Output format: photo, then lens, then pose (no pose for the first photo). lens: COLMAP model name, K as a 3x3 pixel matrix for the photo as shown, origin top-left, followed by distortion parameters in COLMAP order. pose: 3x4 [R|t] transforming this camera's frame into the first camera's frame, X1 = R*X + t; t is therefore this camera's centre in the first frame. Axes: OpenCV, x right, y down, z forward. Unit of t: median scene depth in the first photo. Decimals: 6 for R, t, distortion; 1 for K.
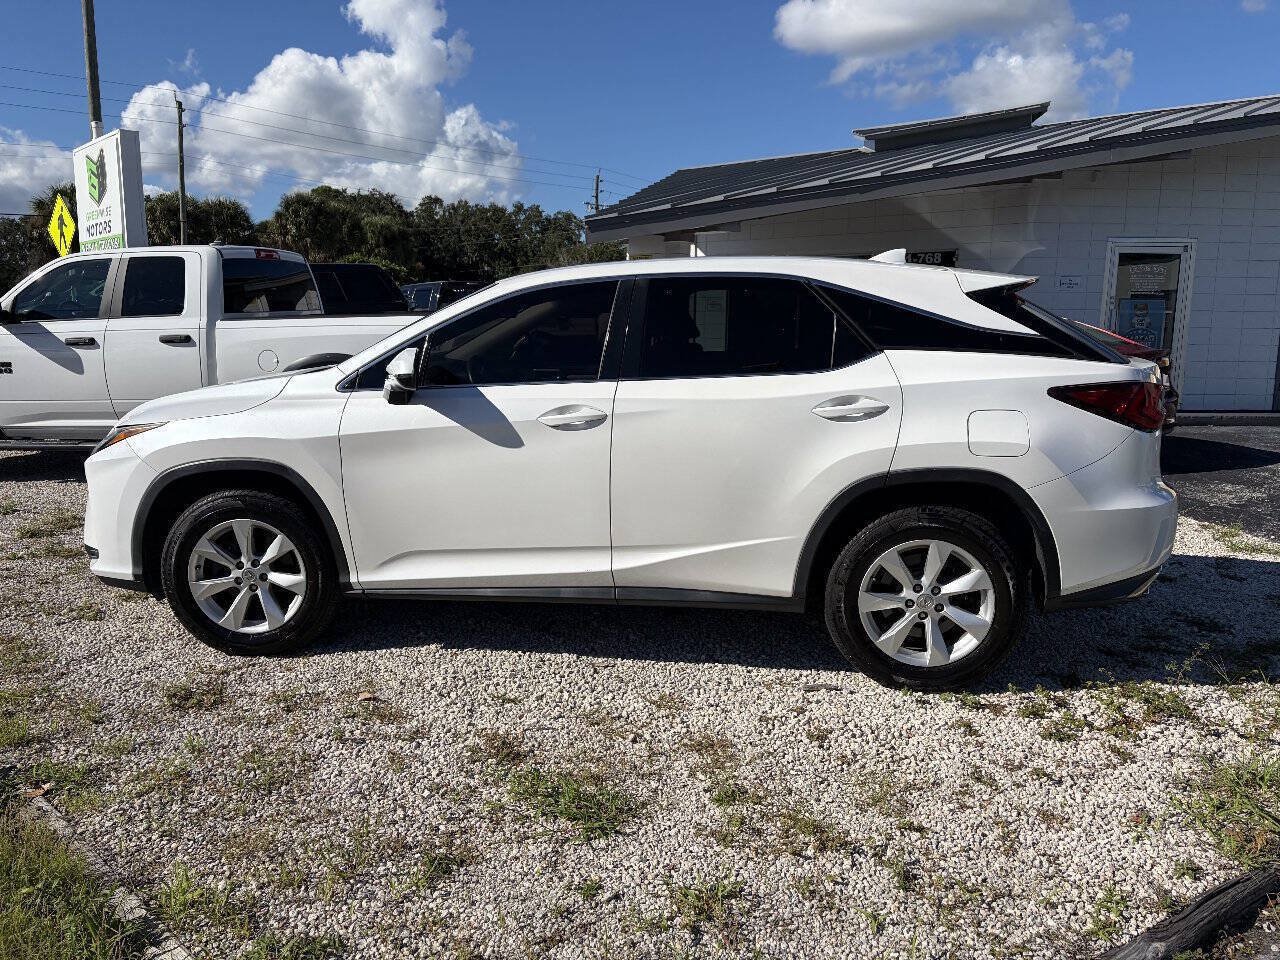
lens RADIAL K [[965.7, 0, 647.5], [0, 965.7, 483.7], [0, 0, 1]] dist [0.015574, -0.003948]
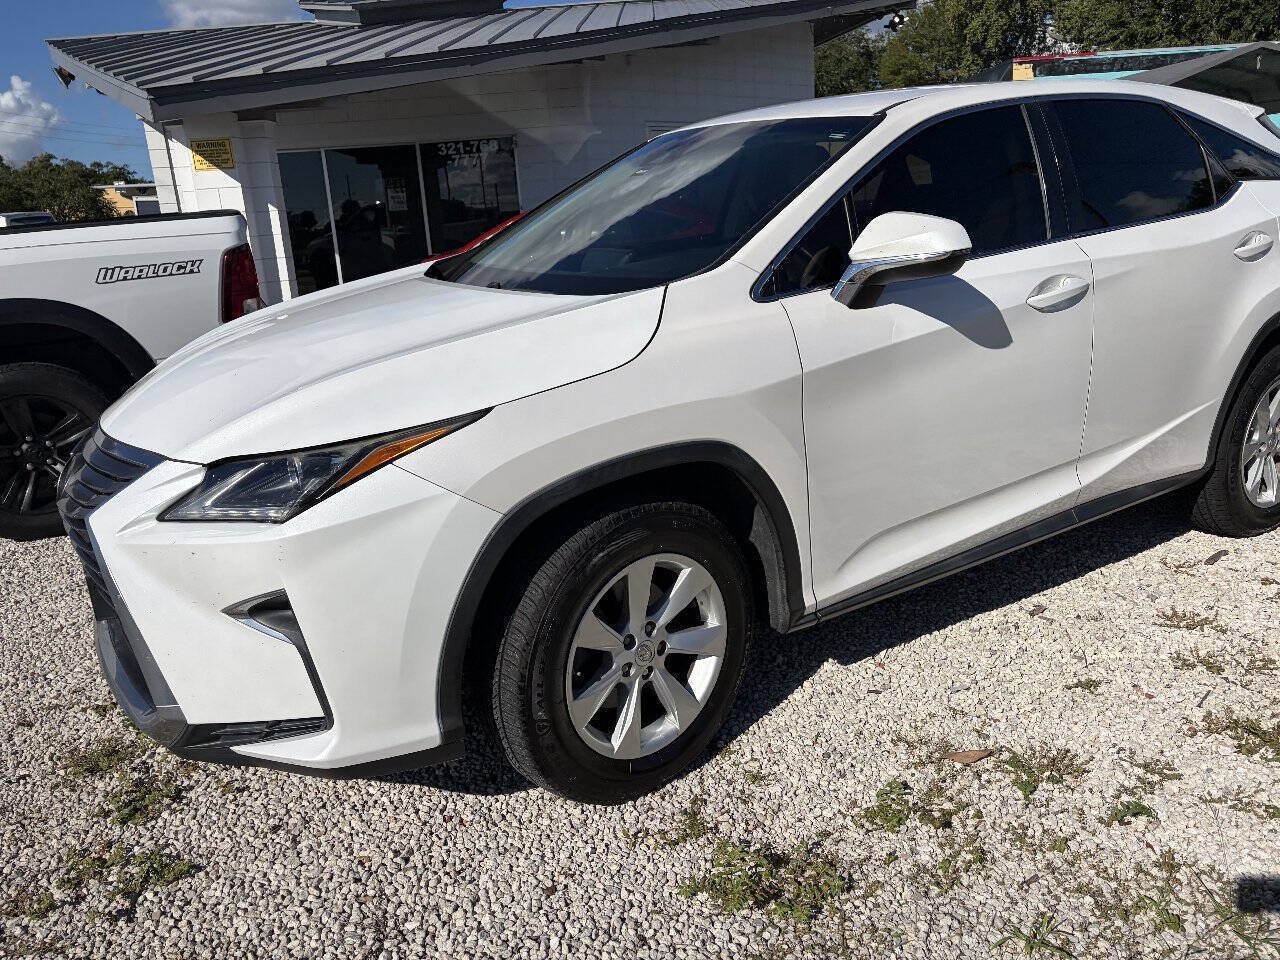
lens RADIAL K [[960.6, 0, 639.1], [0, 960.6, 482.6], [0, 0, 1]] dist [0.047746, -0.052769]
pose [[0.762497, -0.227206, 0.605785, -0.771073], [0.175208, 0.973838, 0.144715, -0.087696], [-0.622816, -0.004207, 0.782357, 0.599364]]
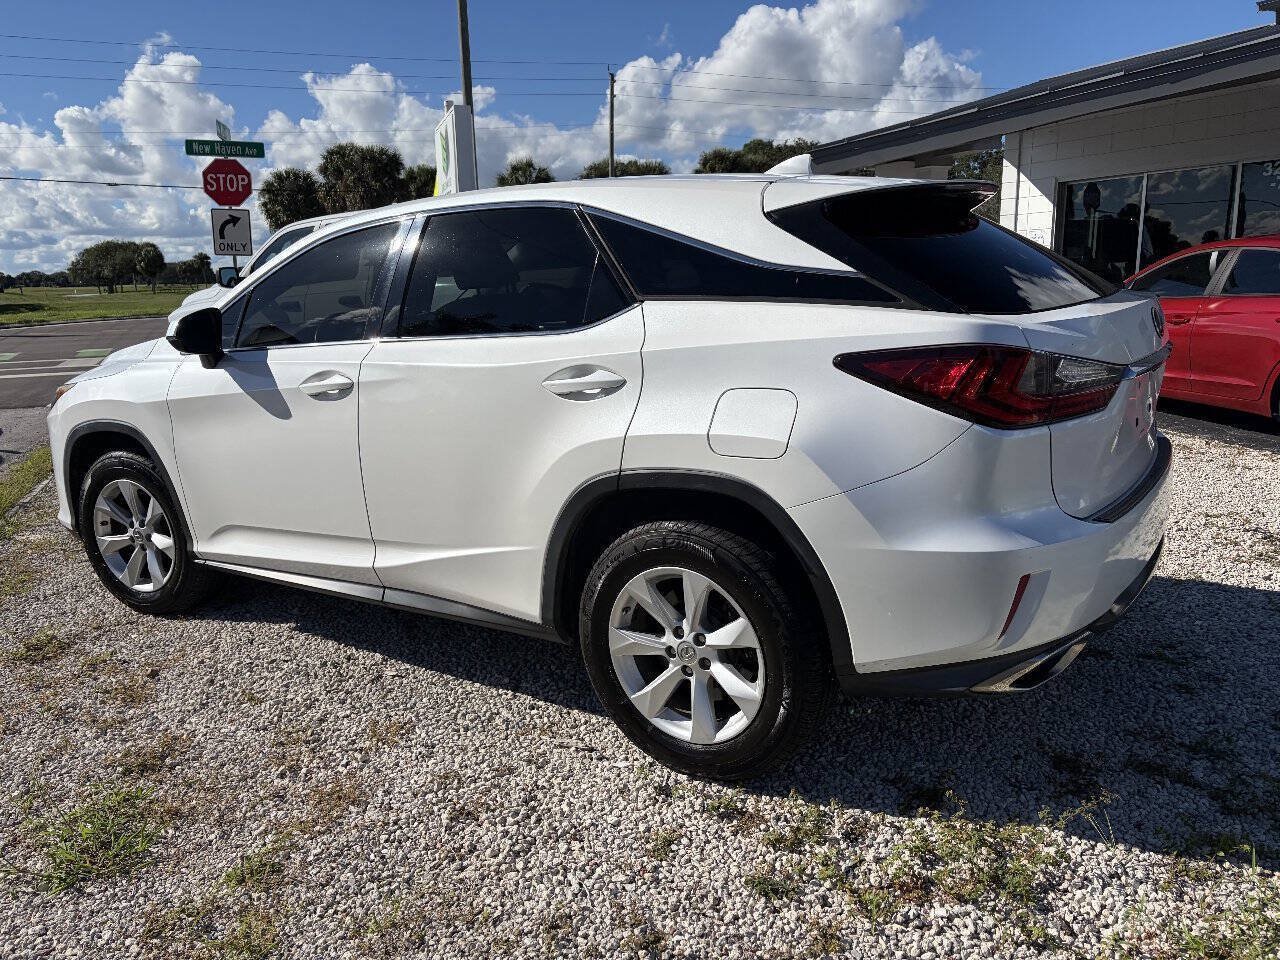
lens RADIAL K [[968.8, 0, 641.6], [0, 968.8, 478.0], [0, 0, 1]] dist [0.030861, -0.023677]
pose [[0.900351, 0.057973, -0.431285, 0.534240], [-0.038734, 0.997829, 0.053267, -0.042620], [0.433436, -0.031253, 0.900642, 0.324930]]
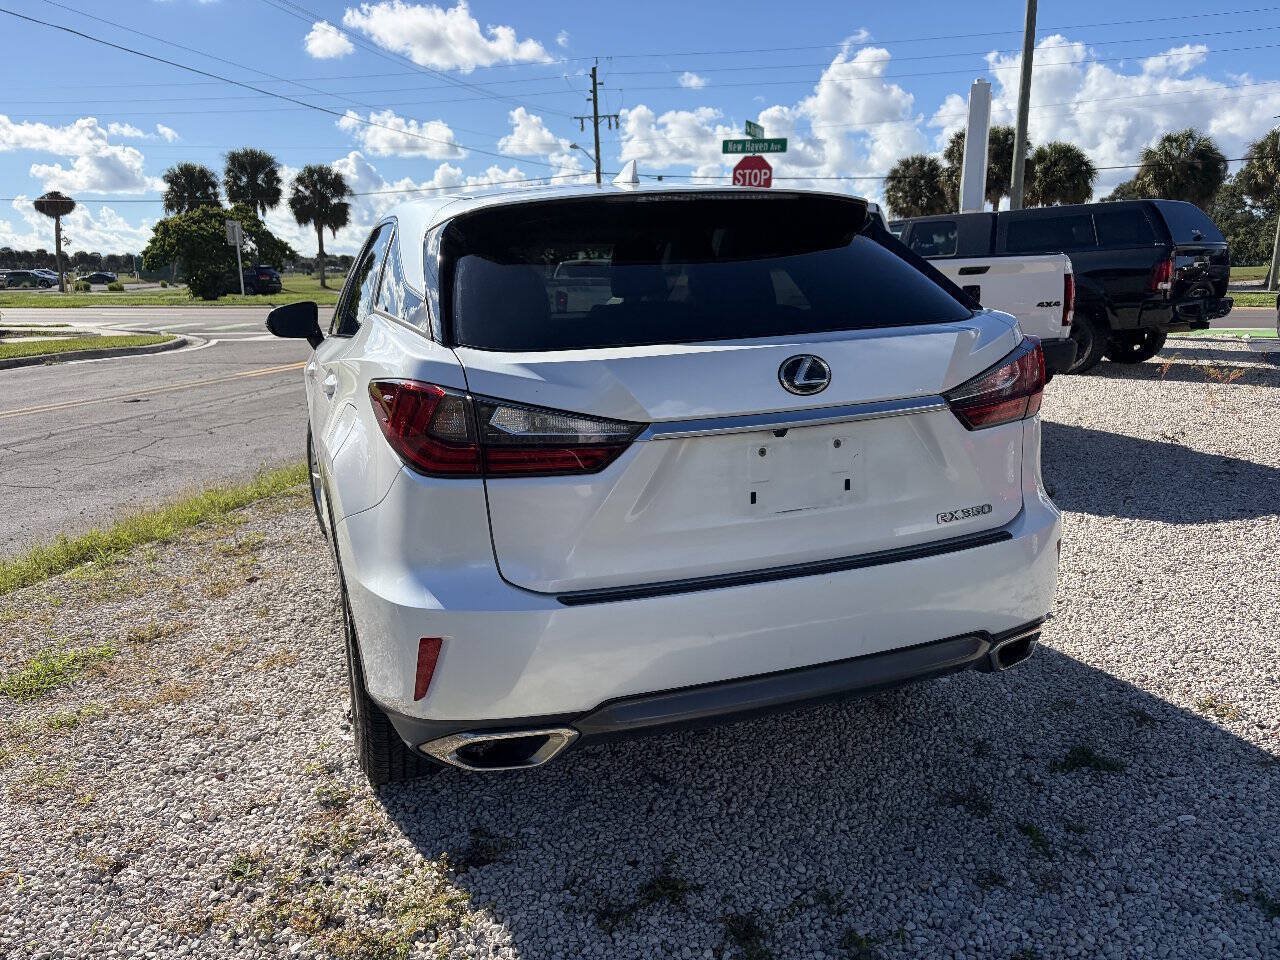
lens RADIAL K [[976.8, 0, 642.2], [0, 976.8, 486.5], [0, 0, 1]] dist [0.027065, -0.012914]
pose [[0.471454, 0.178495, -0.863638, 0.983279], [-0.134692, 0.982387, 0.129510, -0.125871], [0.871544, 0.055267, 0.487192, 0.772587]]
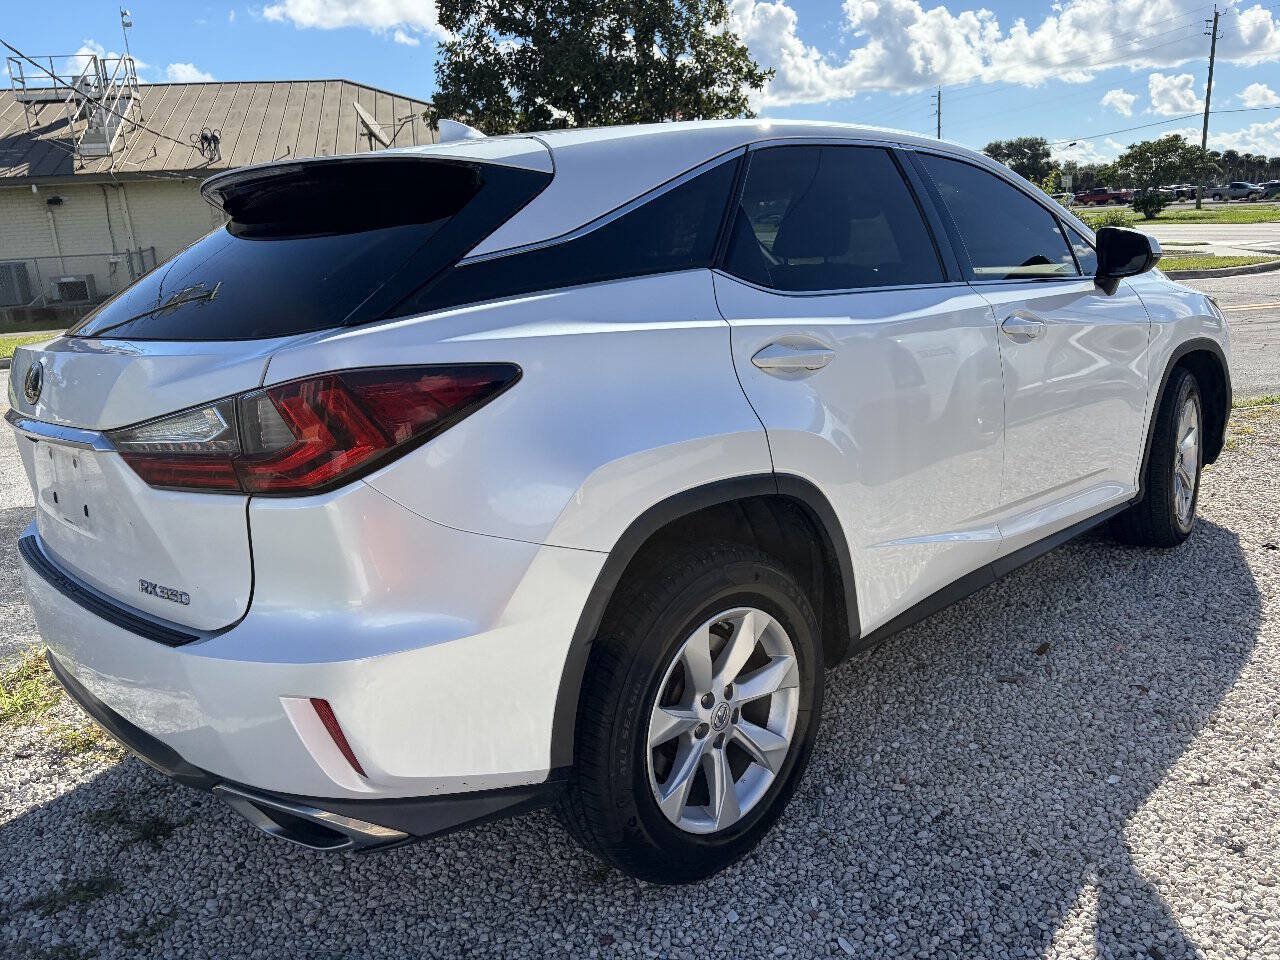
lens RADIAL K [[972.6, 0, 632.7], [0, 972.6, 490.9], [0, 0, 1]] dist [0.064359, -0.071019]
pose [[-0.612577, 0.232859, -0.755332, 0.767718], [-0.083845, 0.931084, 0.355040, -0.283748], [0.785952, 0.280820, -0.550836, 1.641816]]
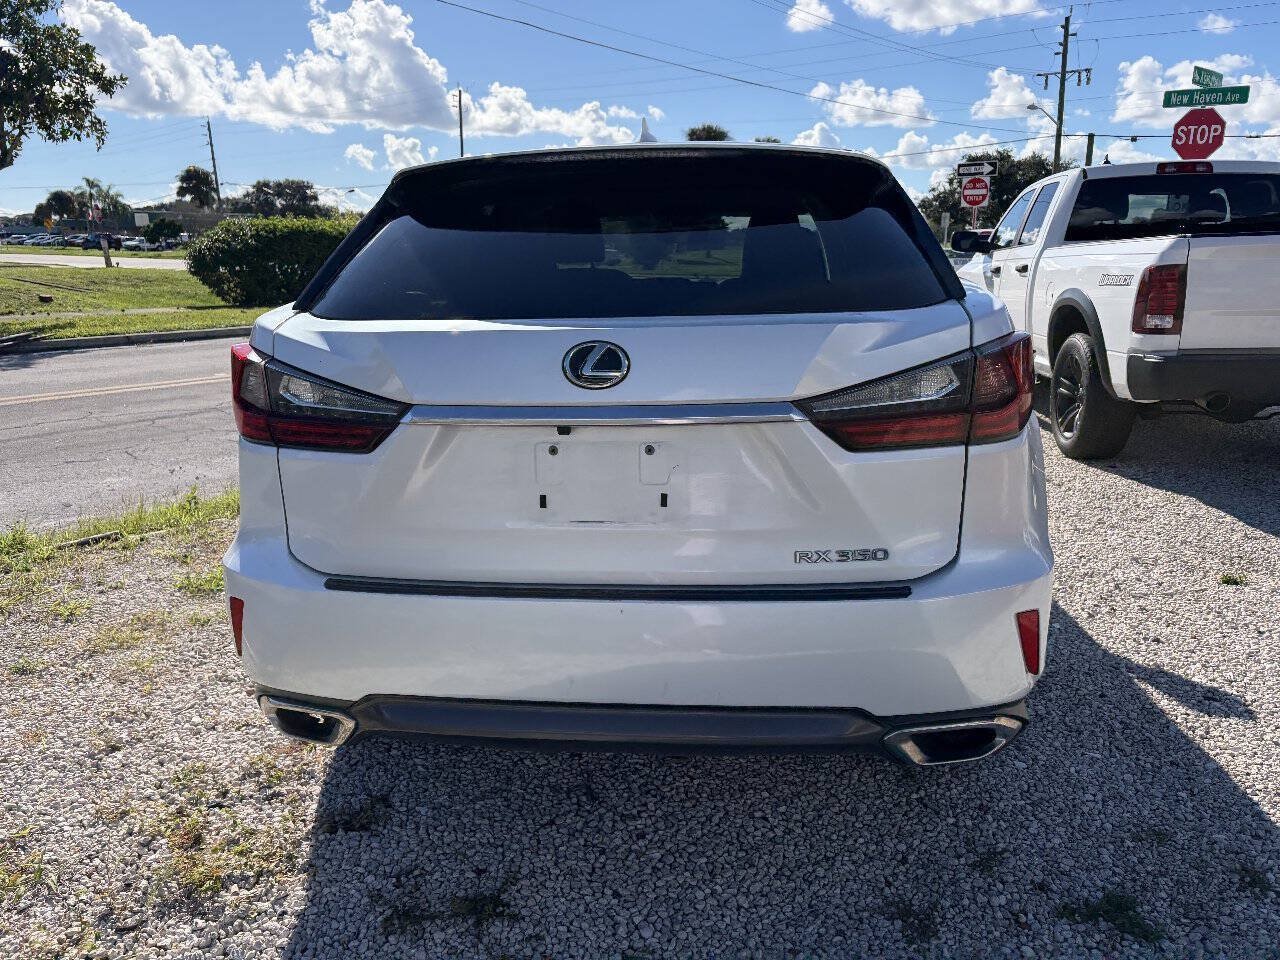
lens RADIAL K [[977.6, 0, 635.1], [0, 977.6, 485.5], [0, 0, 1]] dist [0.044997, -0.044213]
pose [[0.042380, 0.233036, -0.971544, 1.007155], [-0.173670, 0.959332, 0.222531, -0.177898], [0.983892, 0.159298, 0.081128, 1.090377]]
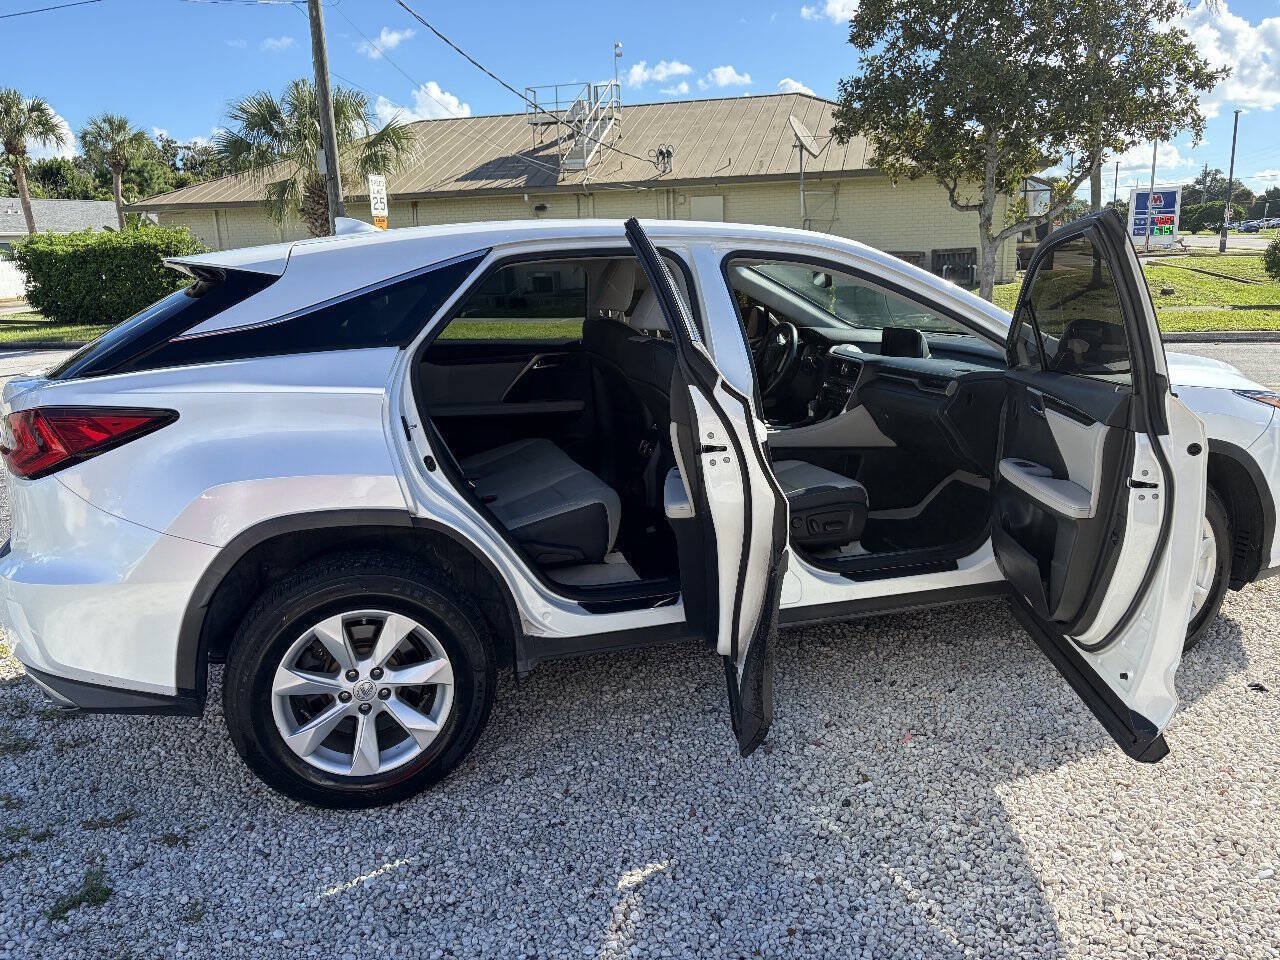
lens RADIAL K [[980.1, 0, 643.1], [0, 980.1, 473.3], [0, 0, 1]] dist [0.029451, -0.026196]
pose [[-0.904932, 0.118698, -0.408668, 0.435138], [-0.046024, 0.927383, 0.371273, -0.400079], [0.423061, 0.354785, -0.833755, 2.051105]]
